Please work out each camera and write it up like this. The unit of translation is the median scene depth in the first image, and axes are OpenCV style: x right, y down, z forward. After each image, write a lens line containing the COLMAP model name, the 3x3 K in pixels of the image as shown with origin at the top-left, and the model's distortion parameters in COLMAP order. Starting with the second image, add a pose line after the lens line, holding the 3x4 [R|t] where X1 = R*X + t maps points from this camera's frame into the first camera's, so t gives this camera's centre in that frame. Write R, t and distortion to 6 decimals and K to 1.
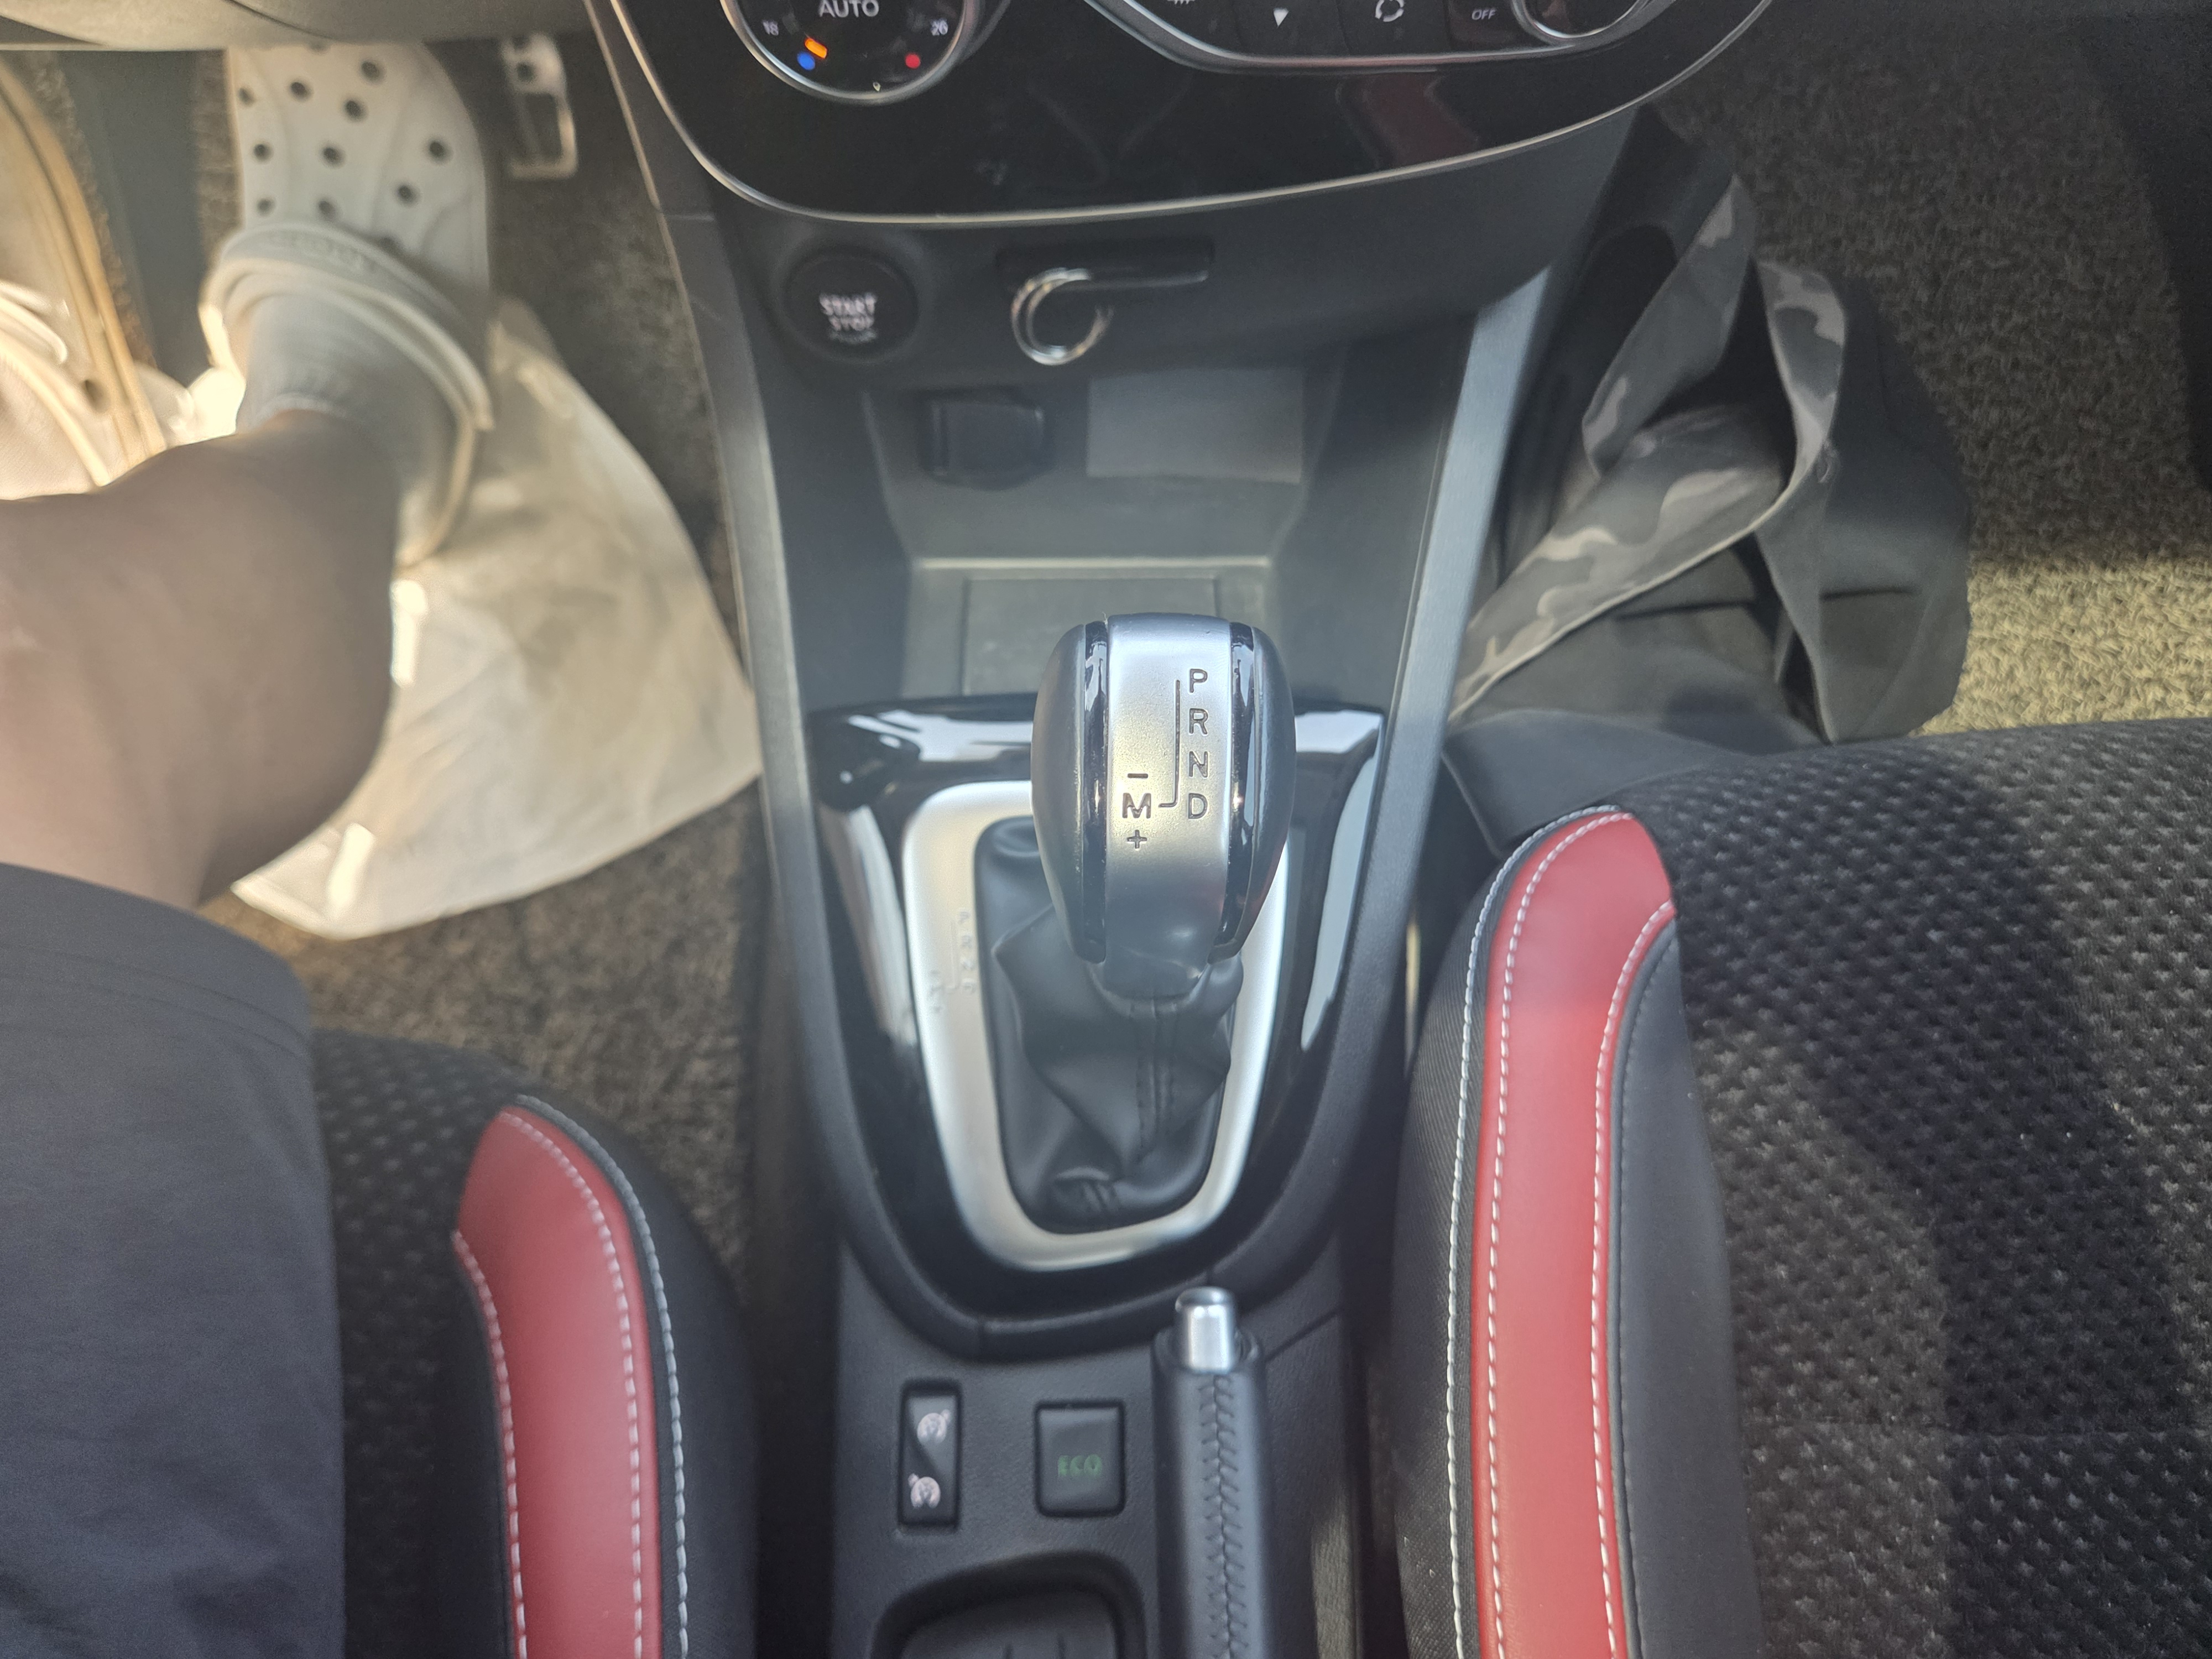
lens RADIAL K [[1541.6, 0, 1095.3], [0, 1541.6, 870.8], [0, 0, 1]] dist [0.032098, -0.043366]
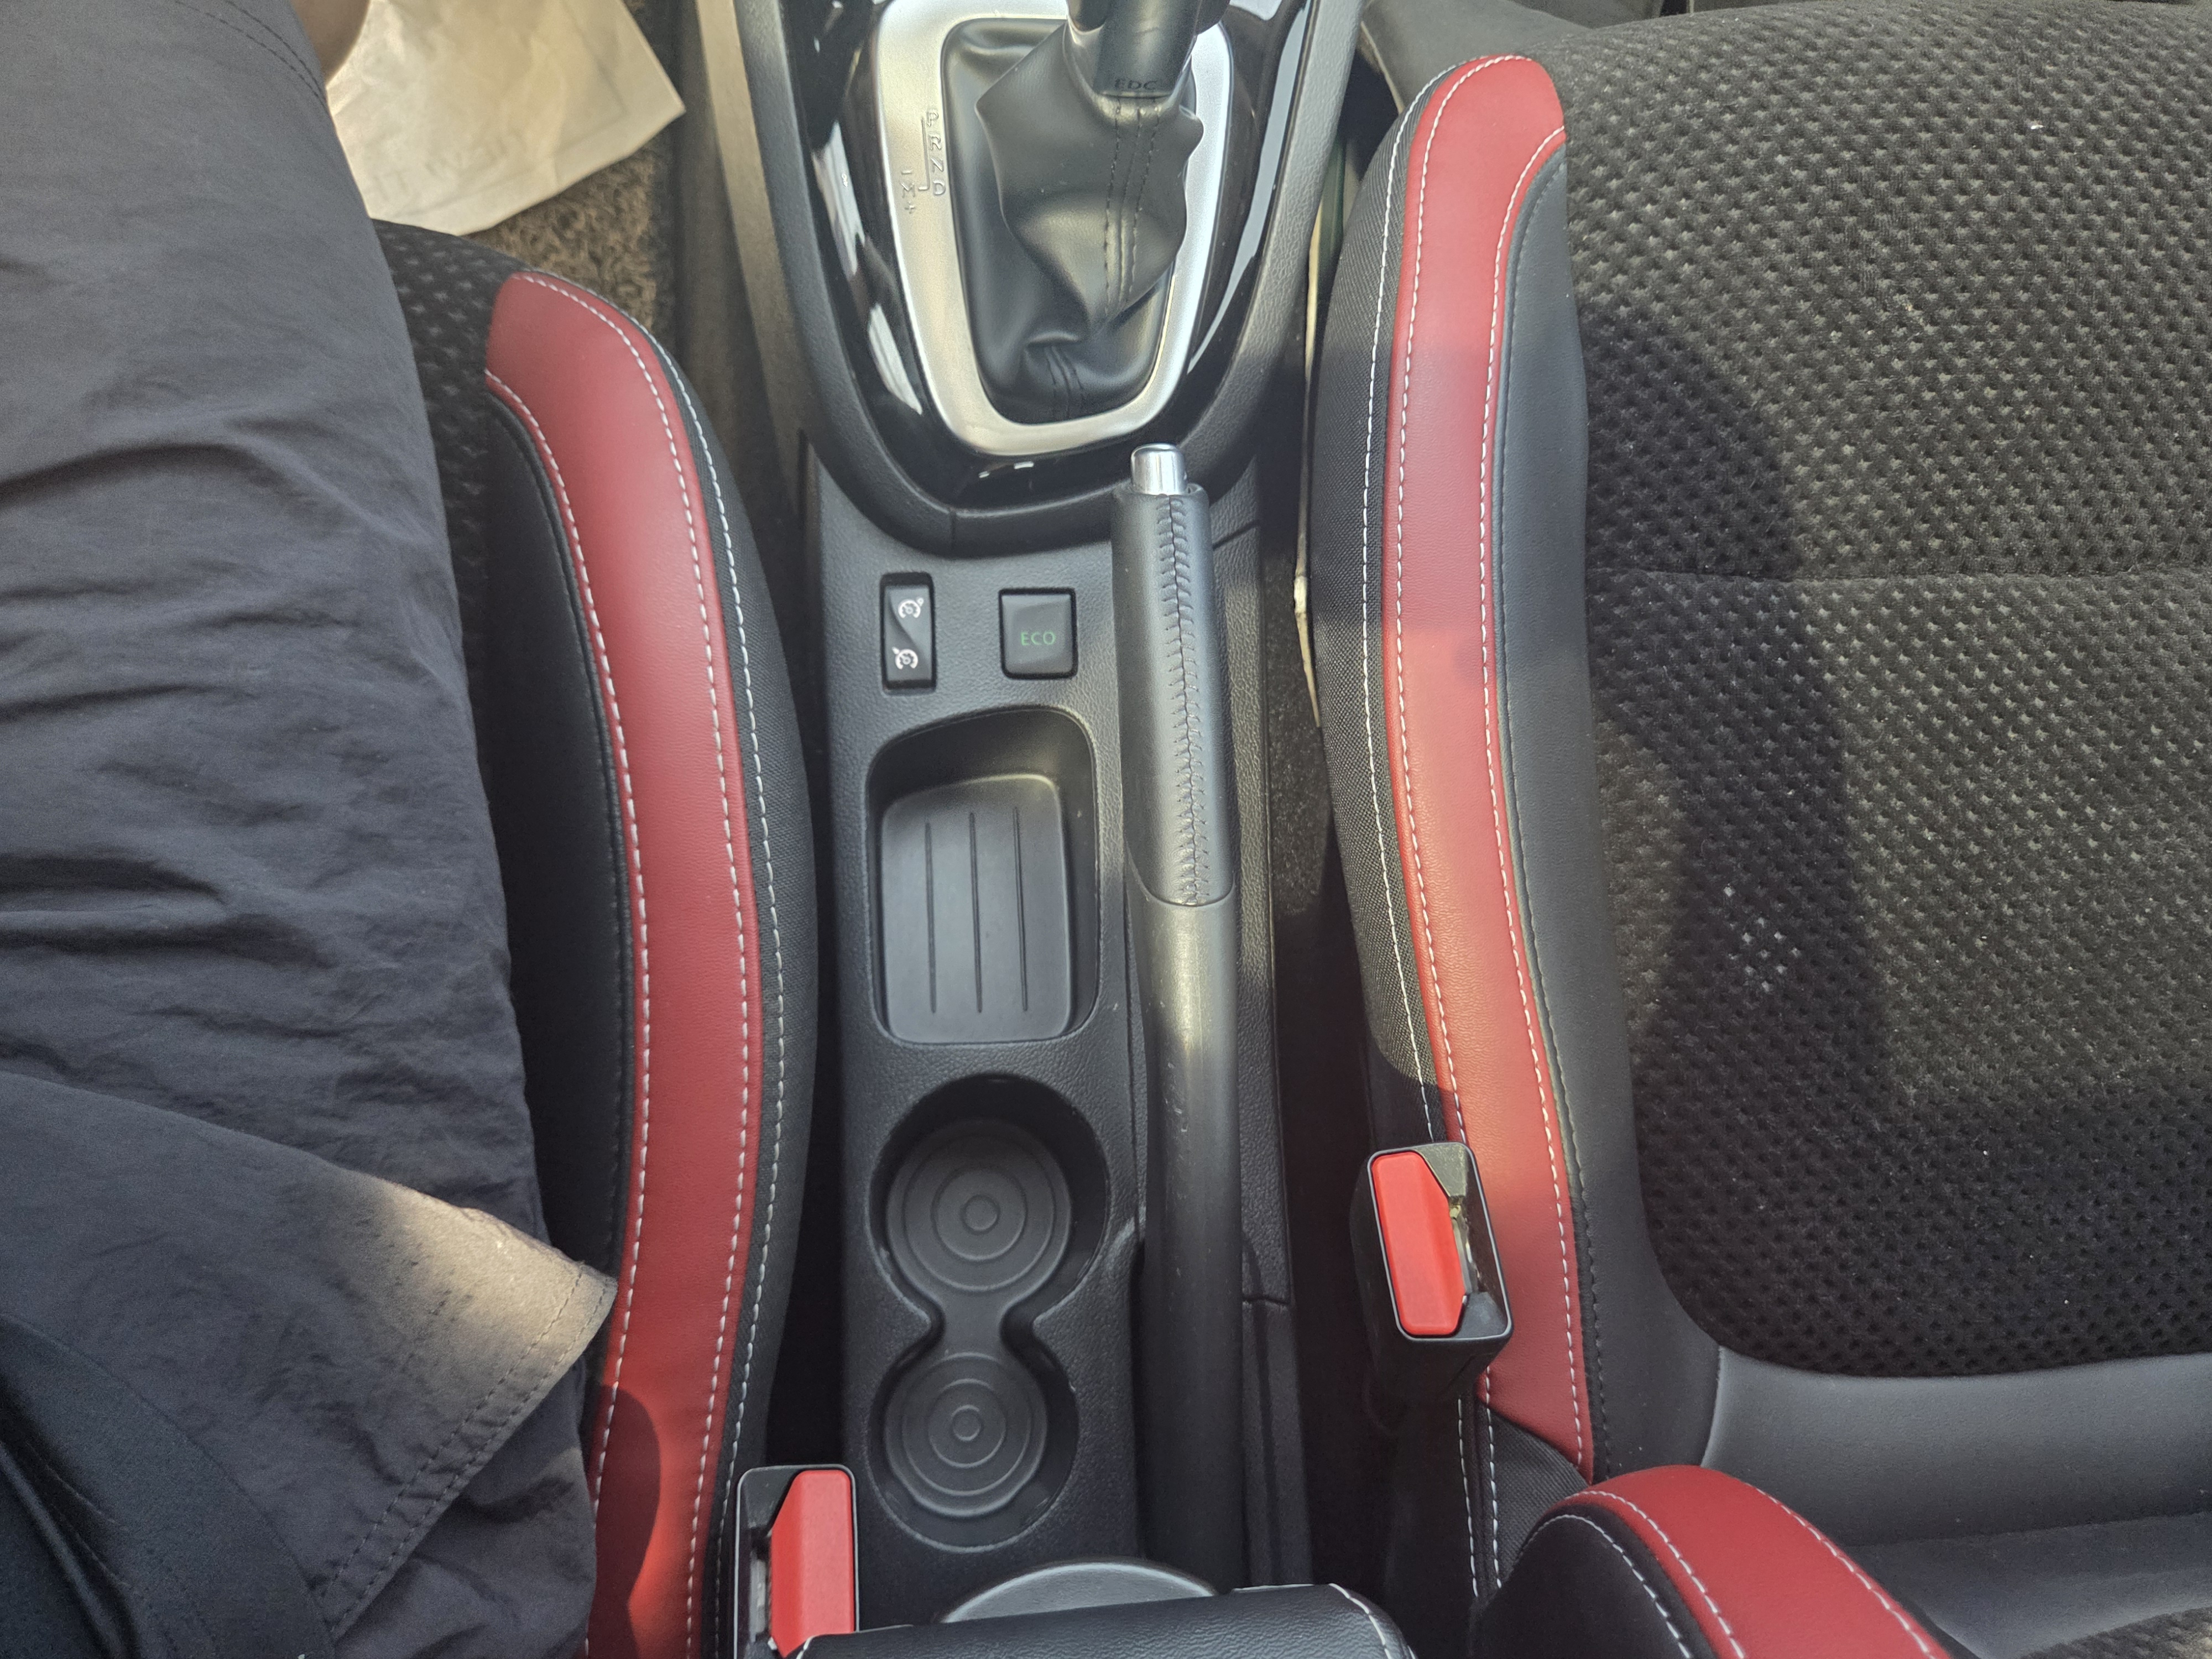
lens RADIAL K [[1541.6, 0, 1095.3], [0, 1541.6, 870.8], [0, 0, 1]] dist [0.032098, -0.043366]
pose [[0.993989, -0.017091, 0.108138, -0.095019], [-0.007981, 0.973799, 0.227272, 0.286743], [-0.109189, -0.226769, 0.967809, -0.173193]]
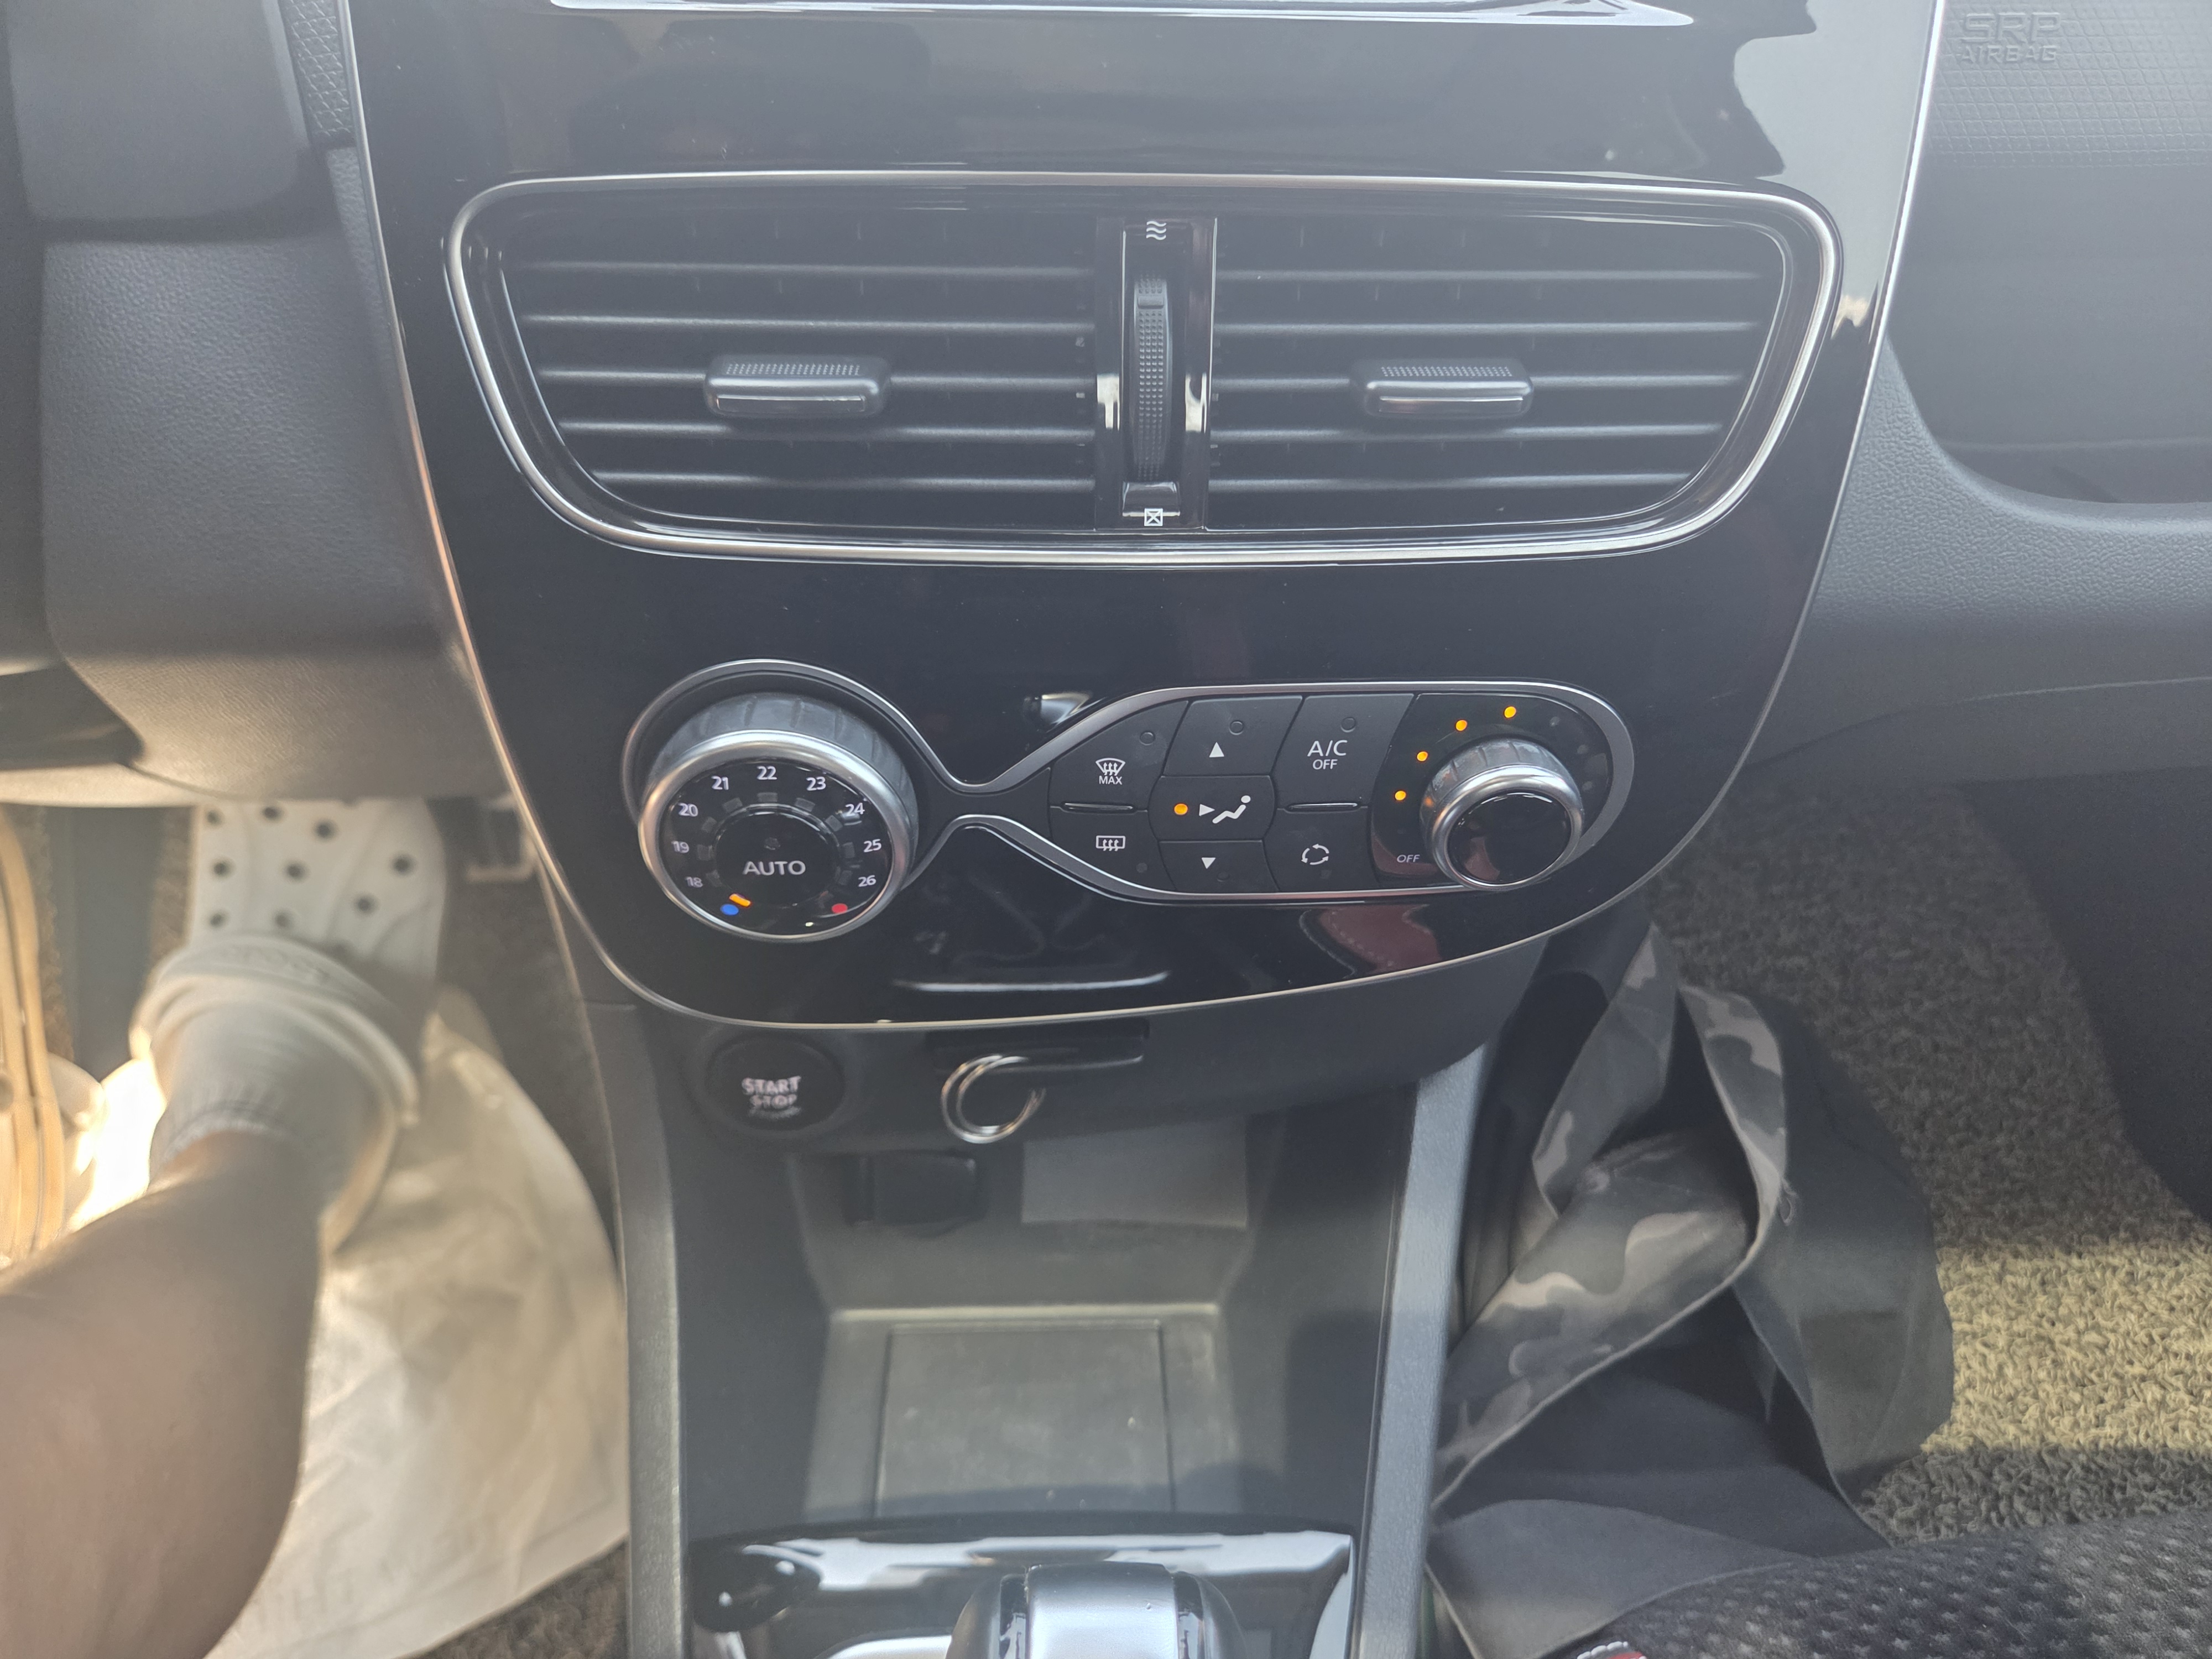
lens RADIAL K [[1520.1, 0, 1099.2], [0, 1520.1, 868.6], [0, 0, 1]] dist [0.042529, -0.053069]
pose [[0.999393, 0.004441, 0.034553, 0.010490], [0.008206, 0.933922, -0.357383, -0.145670], [-0.033856, 0.357449, 0.933319, 0.059101]]
